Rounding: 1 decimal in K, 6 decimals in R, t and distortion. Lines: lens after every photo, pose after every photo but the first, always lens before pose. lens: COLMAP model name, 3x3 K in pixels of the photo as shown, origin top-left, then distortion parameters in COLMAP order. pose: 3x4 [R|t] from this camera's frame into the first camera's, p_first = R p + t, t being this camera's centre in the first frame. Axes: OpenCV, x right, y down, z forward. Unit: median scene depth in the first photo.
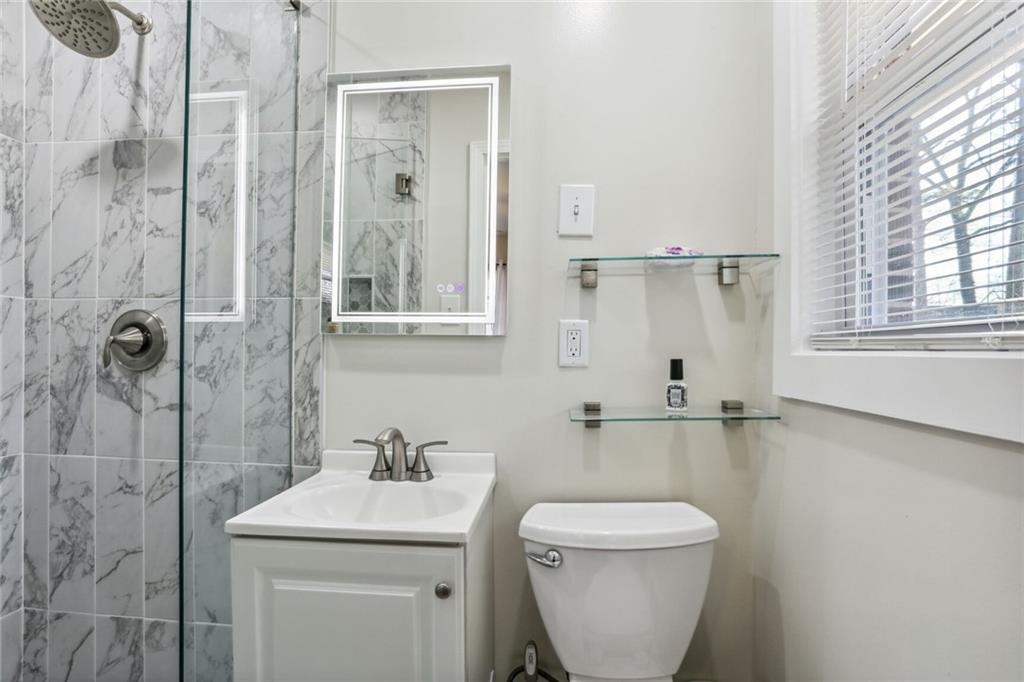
lens RADIAL K [[500.5, 0, 509.3], [0, 500.5, 334.5], [0, 0, 1]] dist [-0.059322, 0.030095]
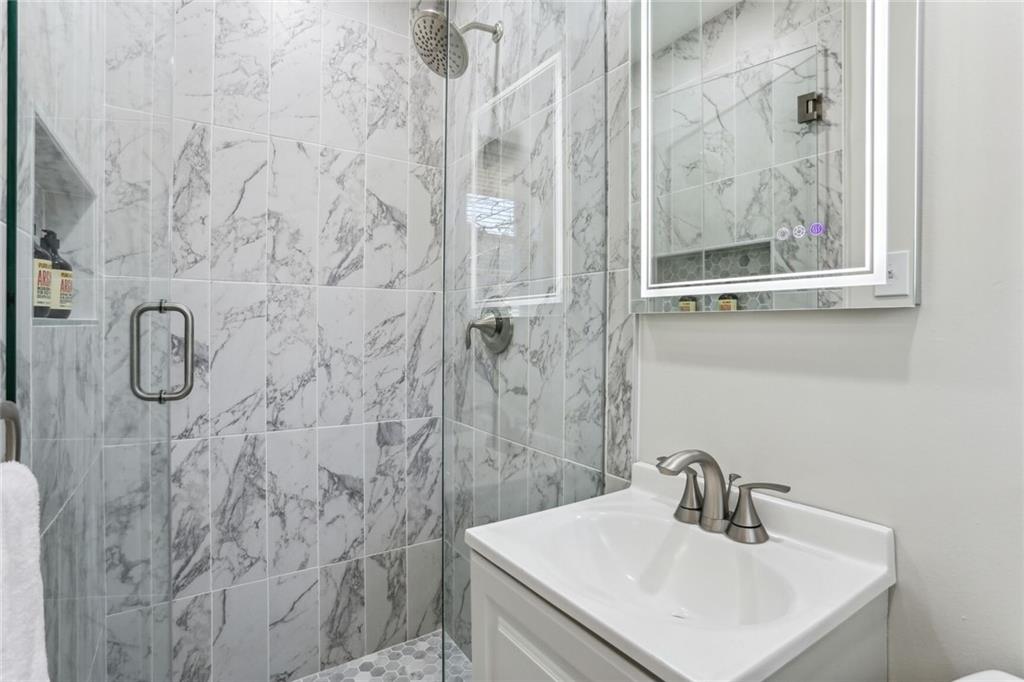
lens RADIAL K [[503.1, 0, 512.8], [0, 503.1, 323.2], [0, 0, 1]] dist [-0.058629, 0.033511]
pose [[0.635021, -0.013624, -0.772375, 0.113664], [0.022558, 0.999745, 0.000912, 0.008550], [0.772166, -0.018002, 0.635166, 0.339693]]
